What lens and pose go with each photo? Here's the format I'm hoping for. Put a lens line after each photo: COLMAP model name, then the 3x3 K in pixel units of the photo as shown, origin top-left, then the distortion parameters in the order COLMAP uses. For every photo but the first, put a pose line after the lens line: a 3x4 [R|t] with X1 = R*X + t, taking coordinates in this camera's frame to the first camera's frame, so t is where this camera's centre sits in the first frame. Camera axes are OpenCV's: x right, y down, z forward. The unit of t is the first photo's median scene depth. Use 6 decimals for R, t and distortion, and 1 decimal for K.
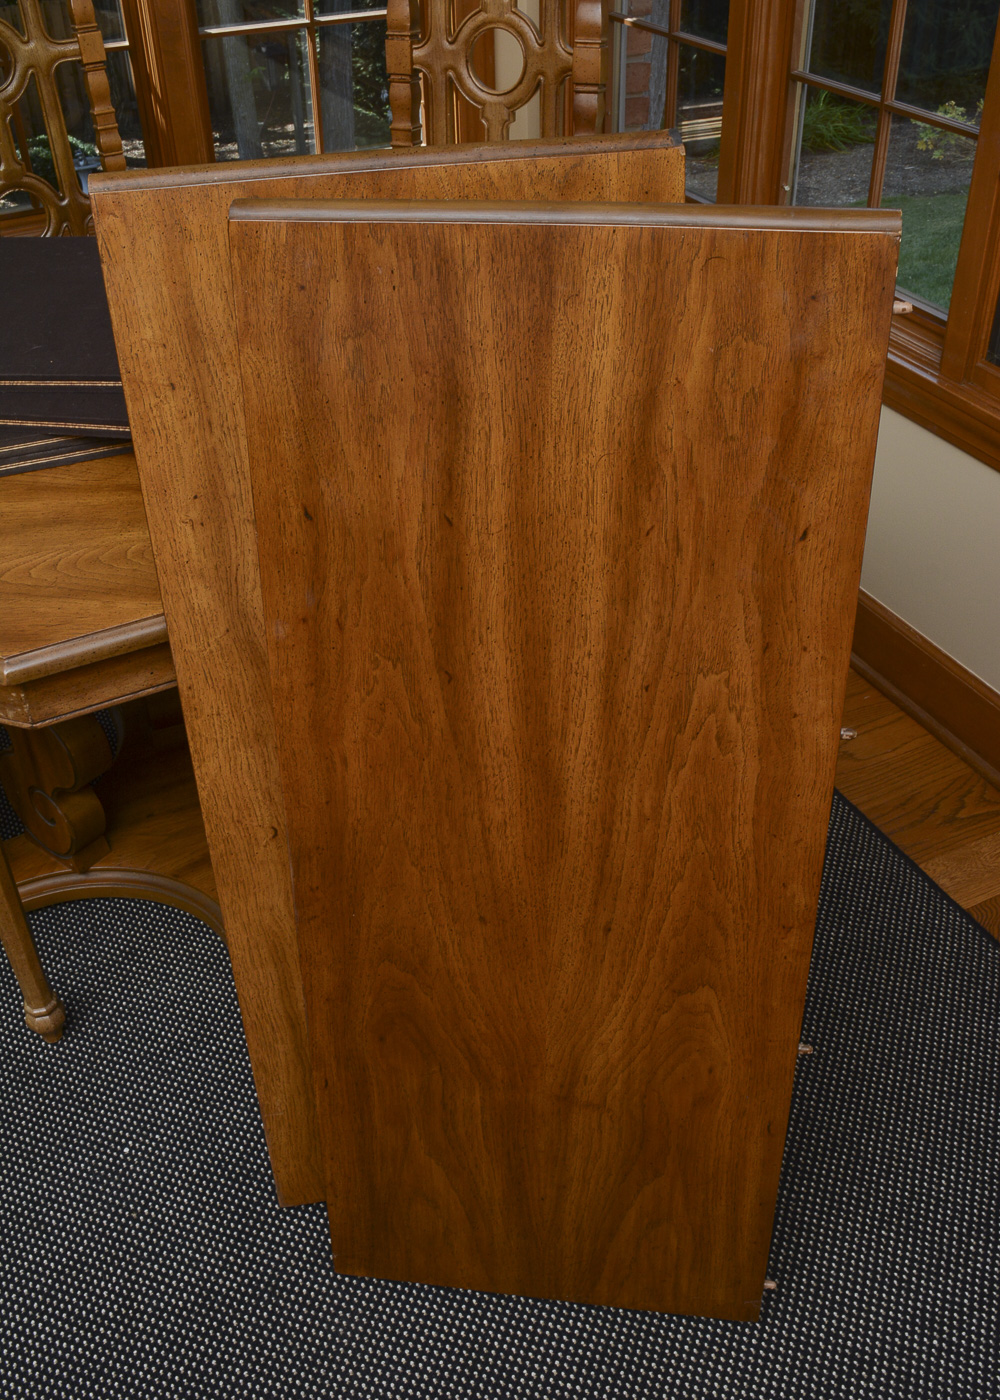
lens RADIAL K [[1338.8, 0, 500.0], [0, 1338.8, 700.0], [0, 0, 1]] dist [-0.068635, 0.002137]
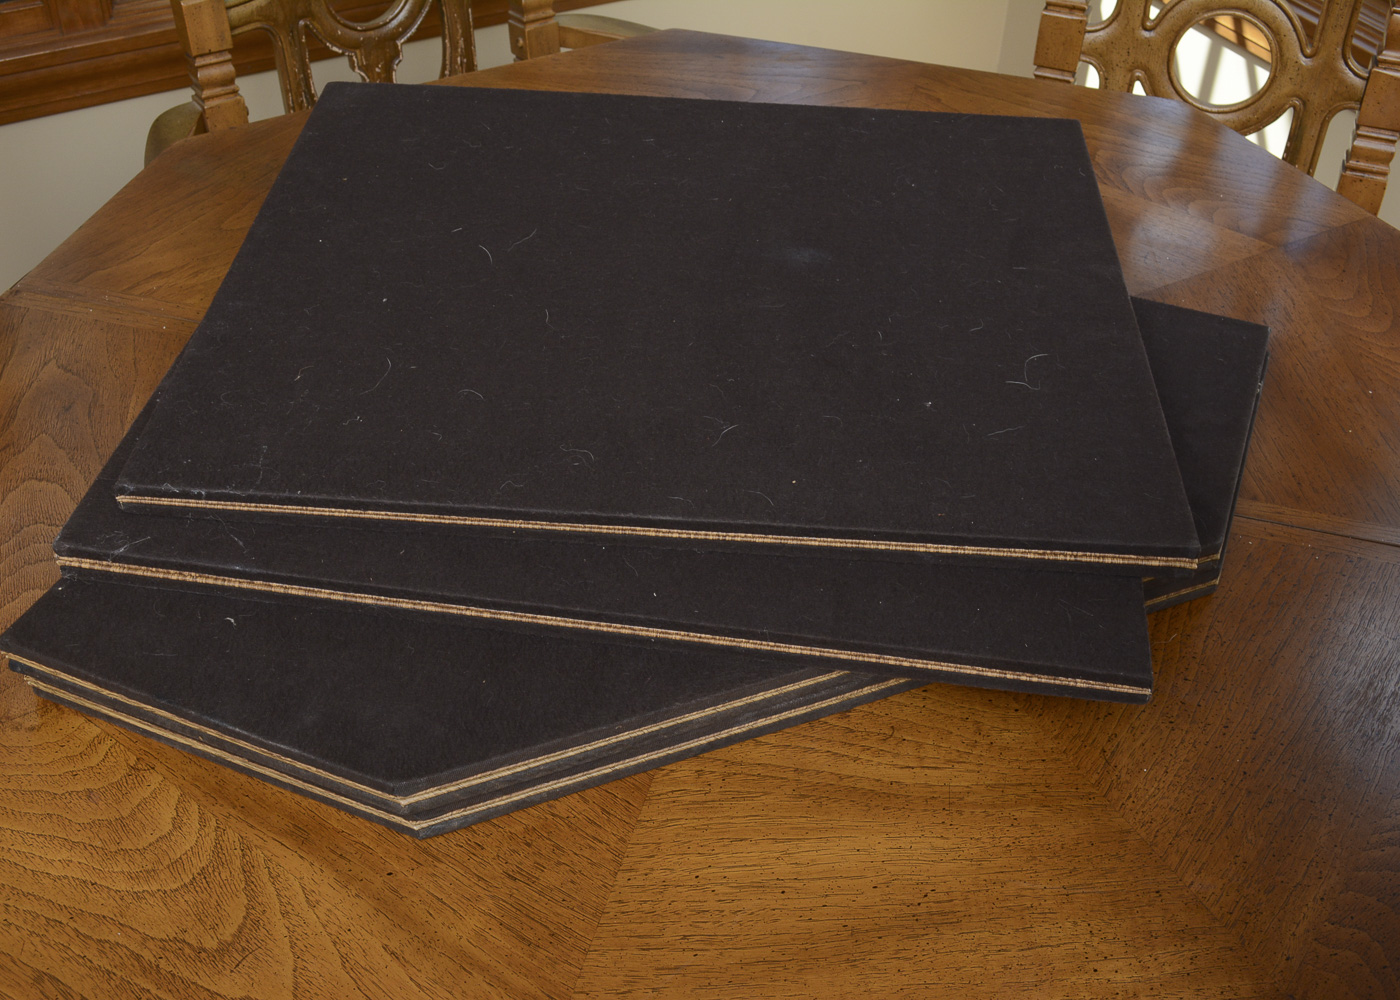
lens RADIAL K [[1564.2, 0, 700.0], [0, 1564.2, 500.0], [0, 0, 1]] dist [-0.054557, -0.007082]
pose [[0.996814, 0.005219, 0.079586, -0.570573], [-0.010568, 0.997701, 0.066934, -0.391973], [-0.079054, -0.067562, 0.994578, 0.614424]]
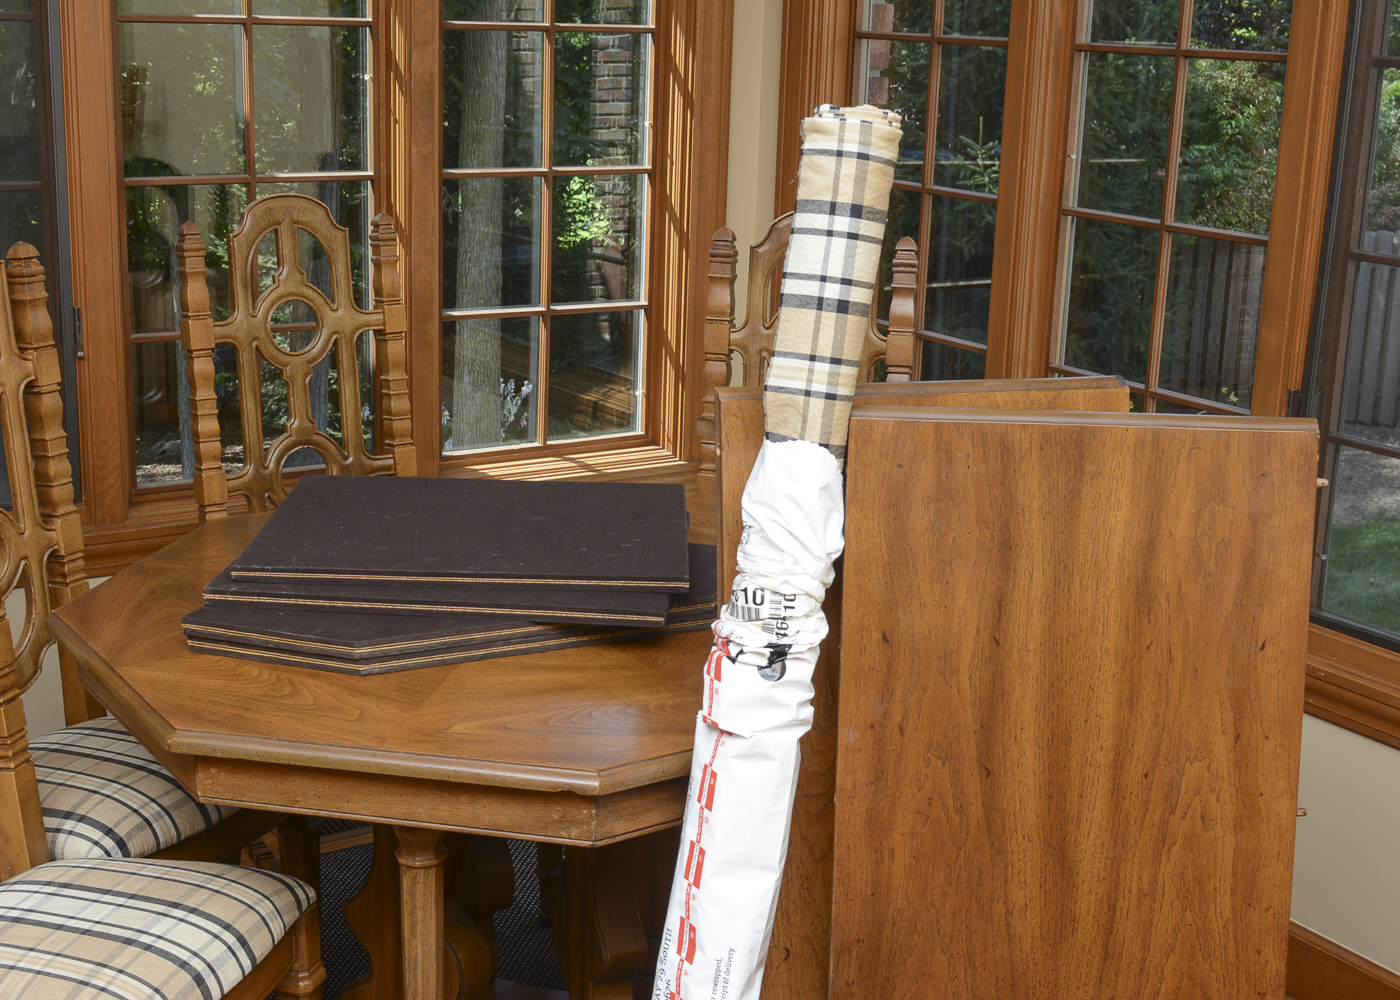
lens RADIAL K [[1883.9, 0, 700.0], [0, 1883.9, 500.0], [0, 0, 1]] dist [-0.024367, 0.001916]
pose [[0.990044, 0.022612, 0.138928, -0.563797], [0.032342, 0.924058, -0.380881, 0.415815], [-0.136989, 0.381582, 0.914127, -0.675606]]
